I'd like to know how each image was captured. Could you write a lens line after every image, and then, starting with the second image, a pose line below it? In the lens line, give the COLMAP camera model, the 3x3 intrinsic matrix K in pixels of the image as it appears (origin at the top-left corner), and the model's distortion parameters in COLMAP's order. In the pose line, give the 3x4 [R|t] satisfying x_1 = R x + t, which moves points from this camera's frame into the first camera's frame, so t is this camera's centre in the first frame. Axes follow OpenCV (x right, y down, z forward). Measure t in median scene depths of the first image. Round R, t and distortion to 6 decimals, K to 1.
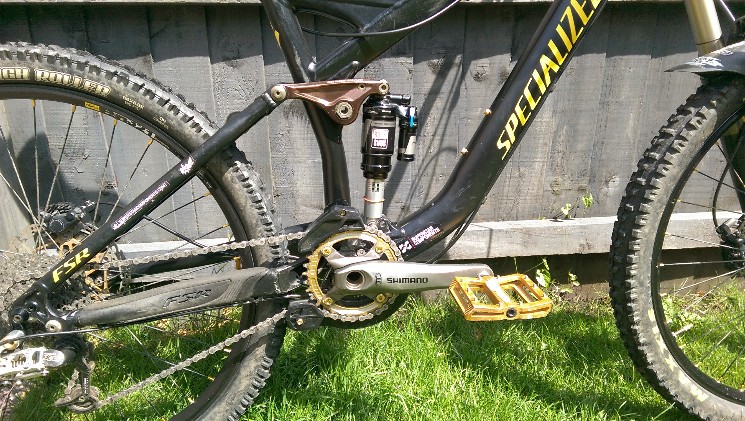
lens RADIAL K [[535.7, 0, 372.5], [0, 535.7, 210.5], [0, 0, 1]] dist [0.105306, -0.154190]
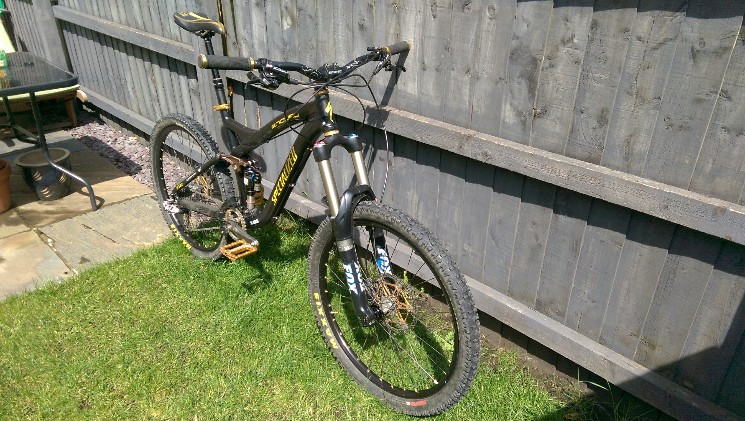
lens RADIAL K [[528.4, 0, 372.5], [0, 528.4, 210.5], [0, 0, 1]] dist [0.097795, -0.119846]
pose [[0.643324, 0.379427, -0.664958, 2.212251], [-0.258886, 0.925200, 0.277459, -0.888284], [0.720494, -0.006348, 0.693432, -0.376861]]
